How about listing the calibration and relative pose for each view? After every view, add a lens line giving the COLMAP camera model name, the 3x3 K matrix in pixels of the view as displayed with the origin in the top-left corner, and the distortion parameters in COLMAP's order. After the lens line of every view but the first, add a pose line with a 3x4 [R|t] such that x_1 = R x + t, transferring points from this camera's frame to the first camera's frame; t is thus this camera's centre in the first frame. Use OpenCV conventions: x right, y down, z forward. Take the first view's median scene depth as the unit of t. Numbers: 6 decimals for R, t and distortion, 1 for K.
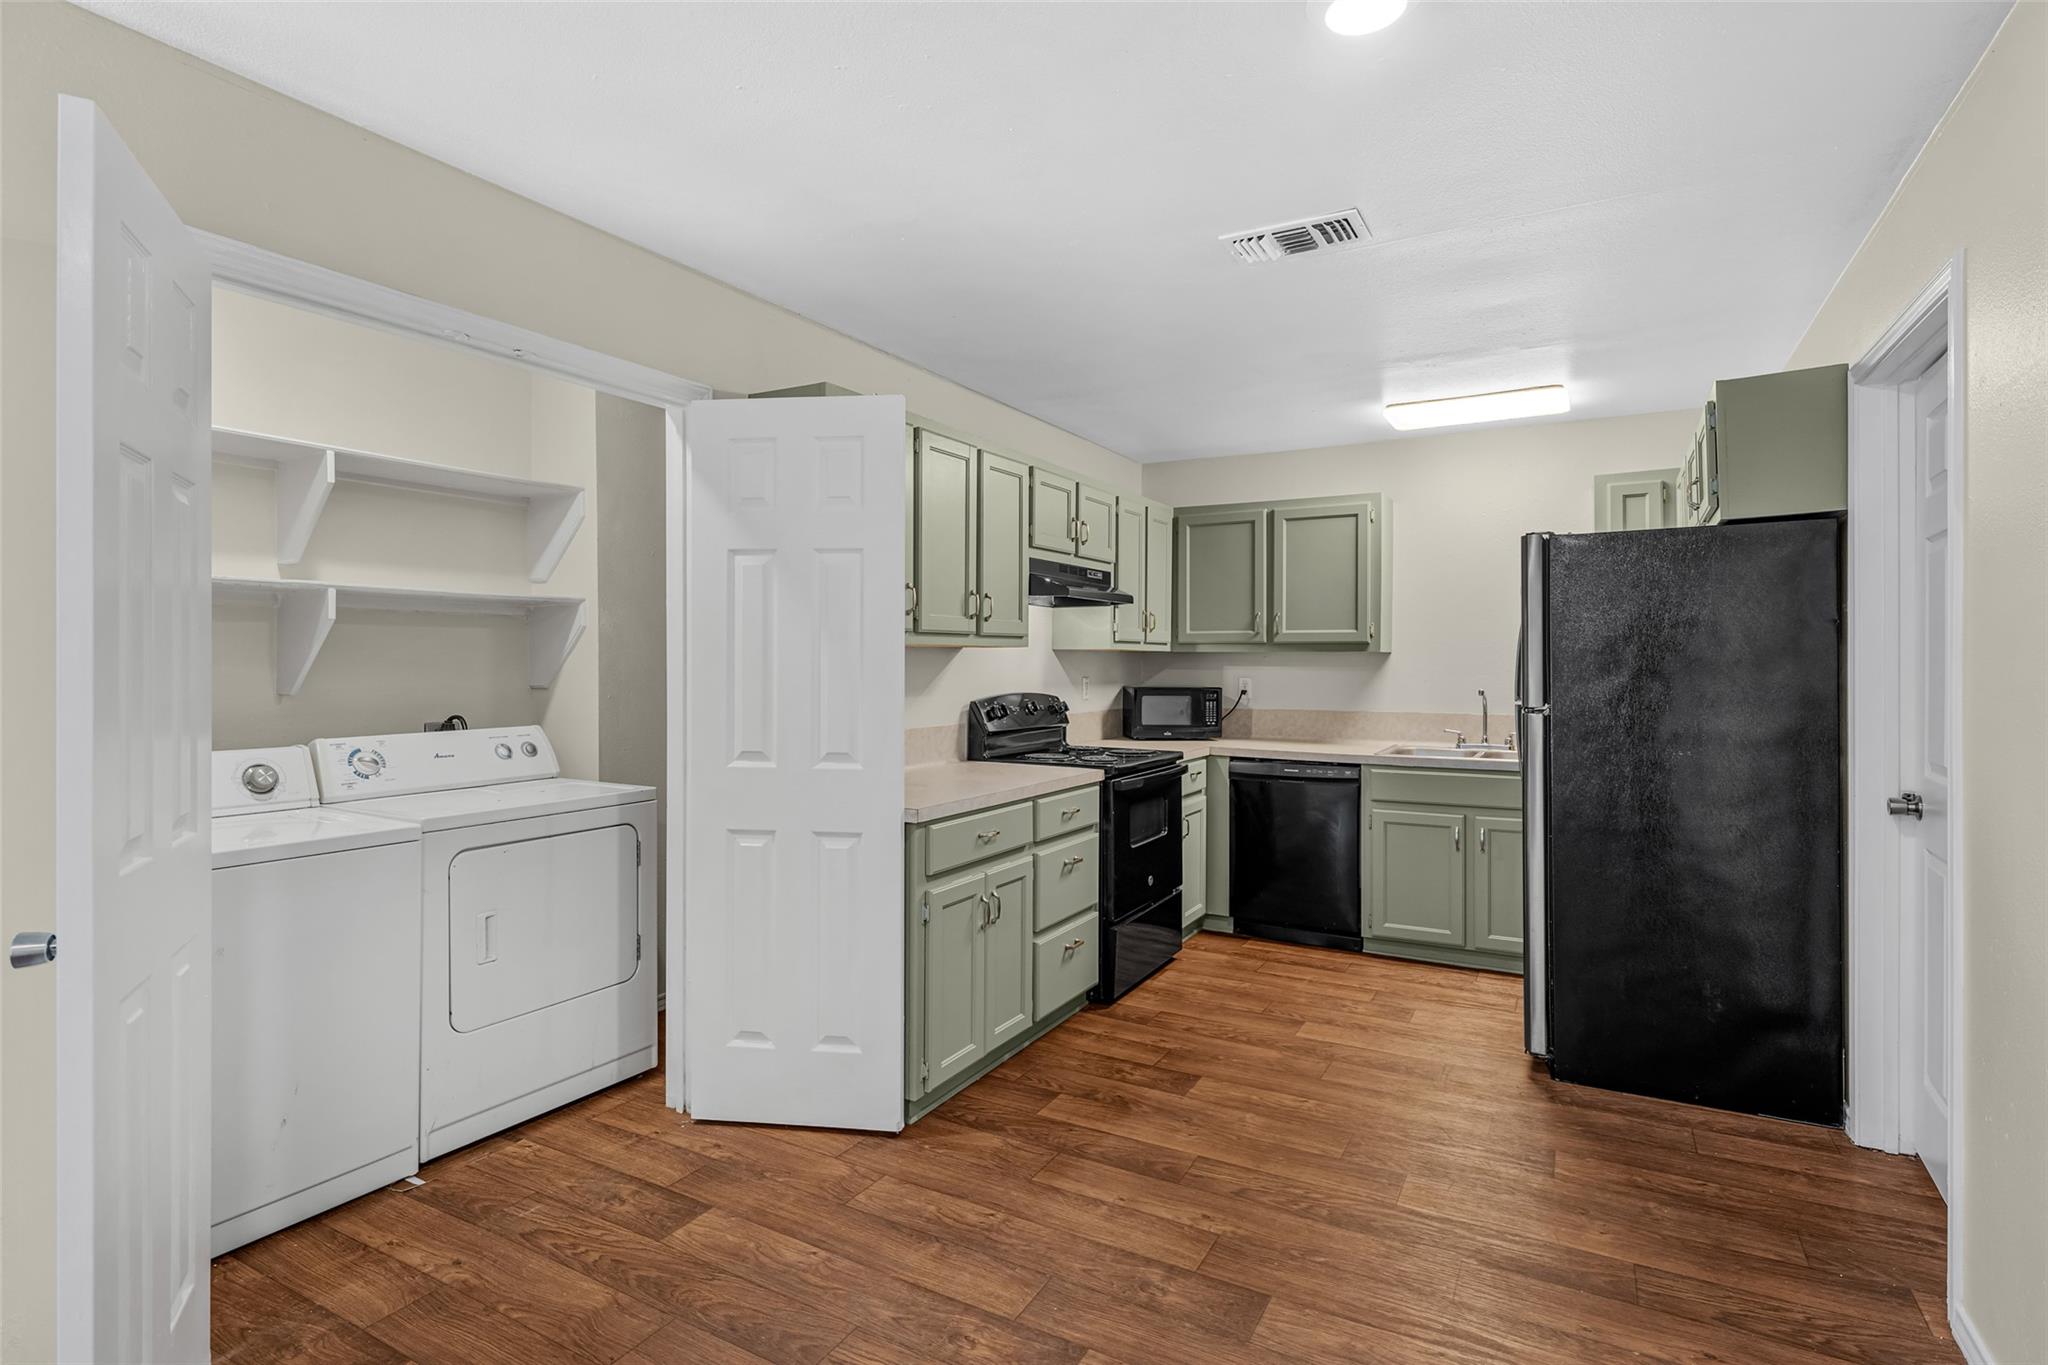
lens RADIAL K [[1011.5, 0, 1044.0], [0, 1011.5, 665.9], [0, 0, 1]] dist [0.000290, -0.001470]
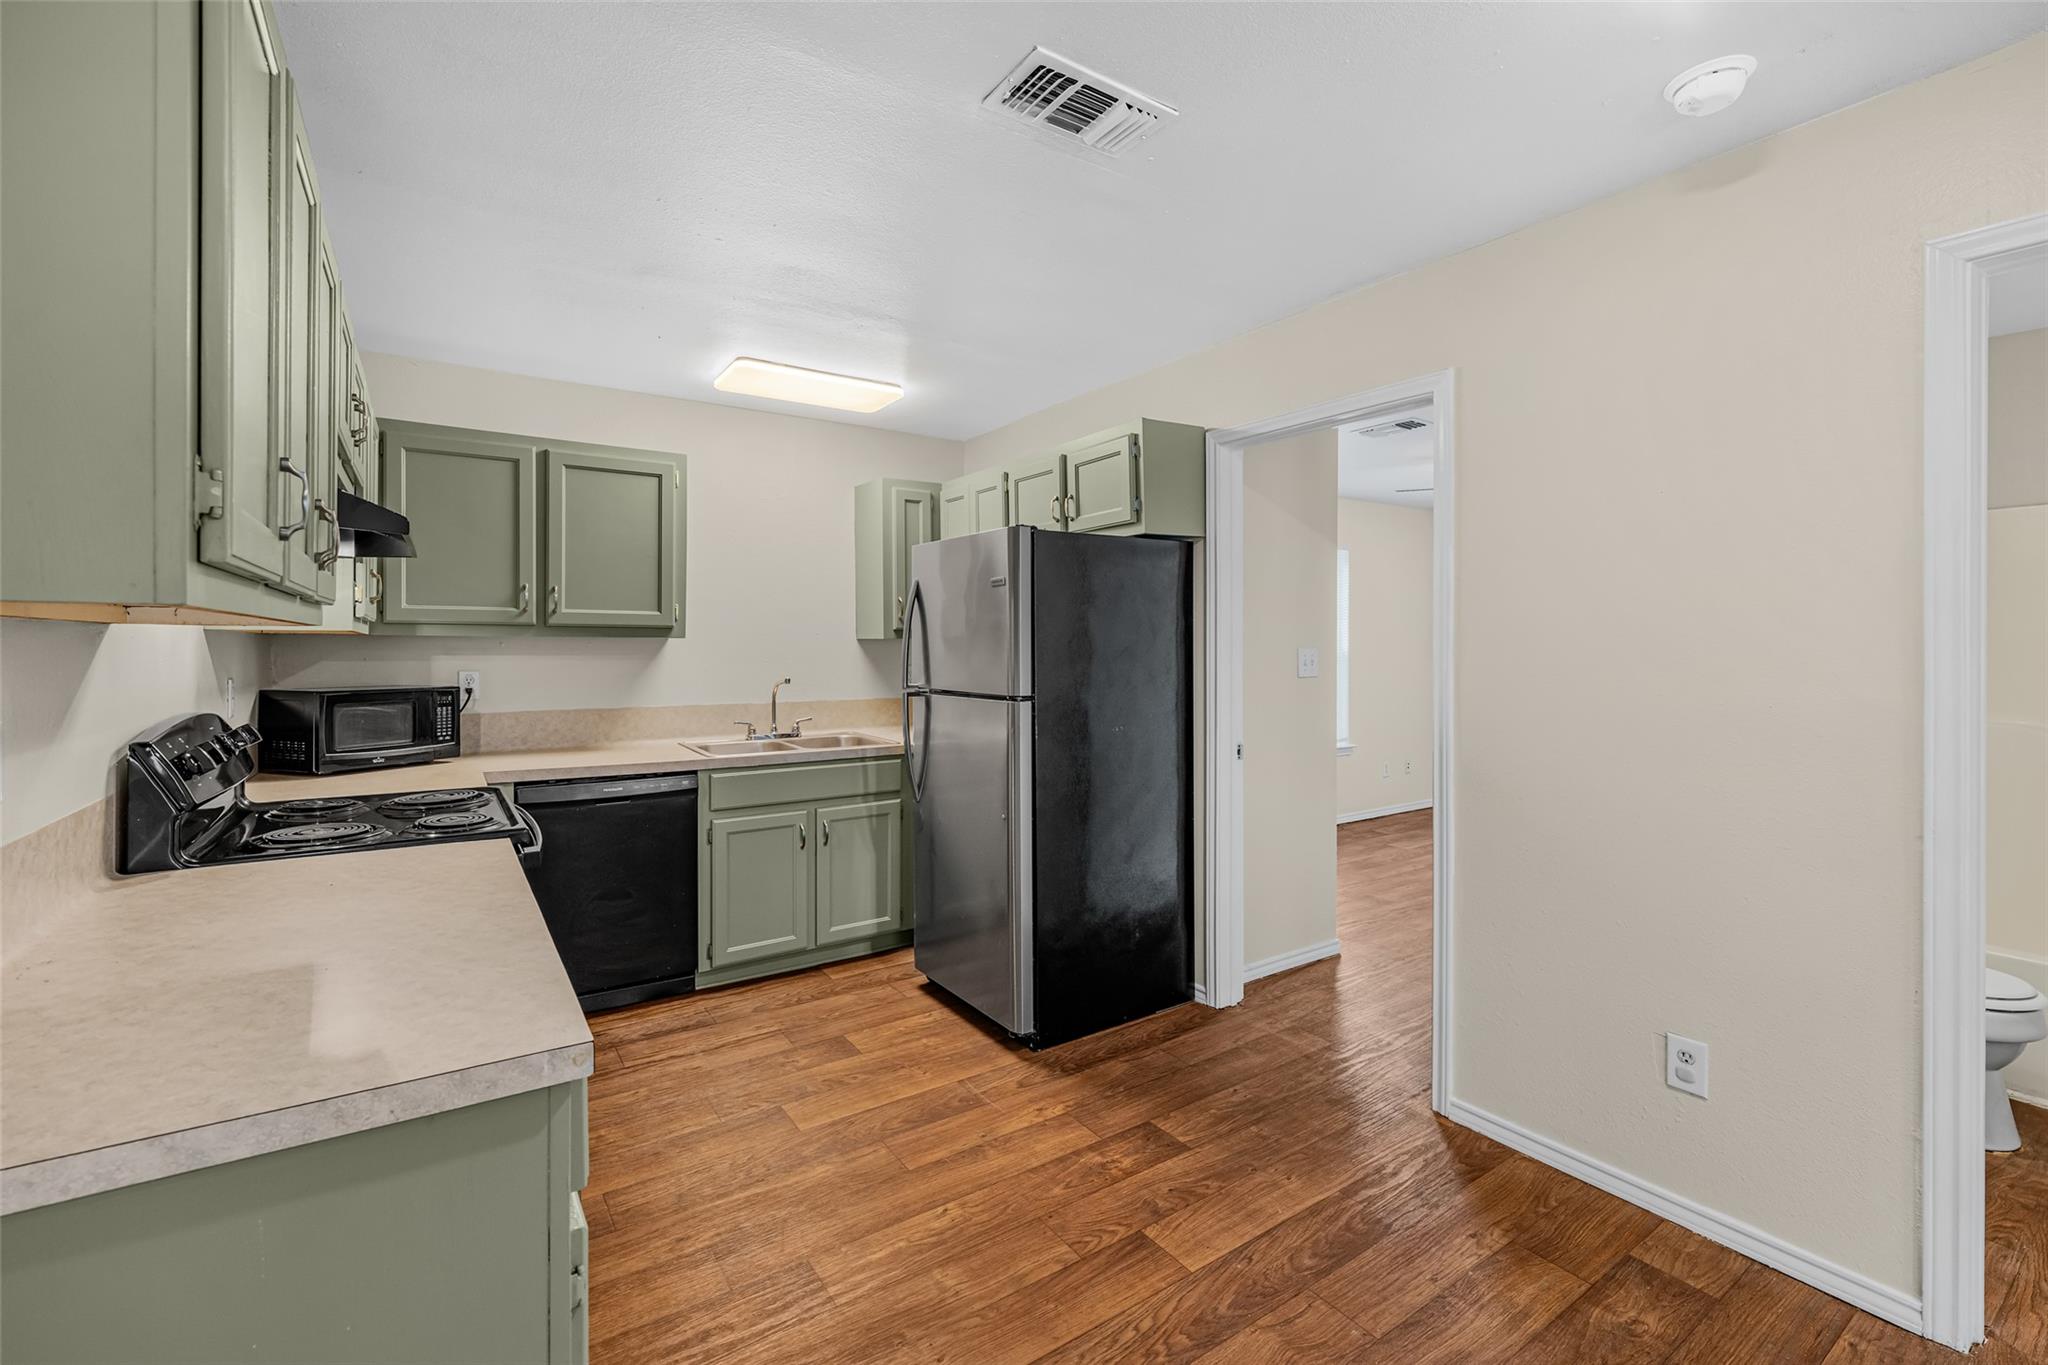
lens RADIAL K [[888.3, 0, 1000.0], [0, 888.3, 647.6], [0, 0, 1]] dist [0.005597, -0.002915]
pose [[0.465849, -0.005285, 0.884849, -0.249712], [0.002217, 0.999986, 0.004805, -0.009999], [-0.884862, -0.000277, 0.465854, 0.465624]]
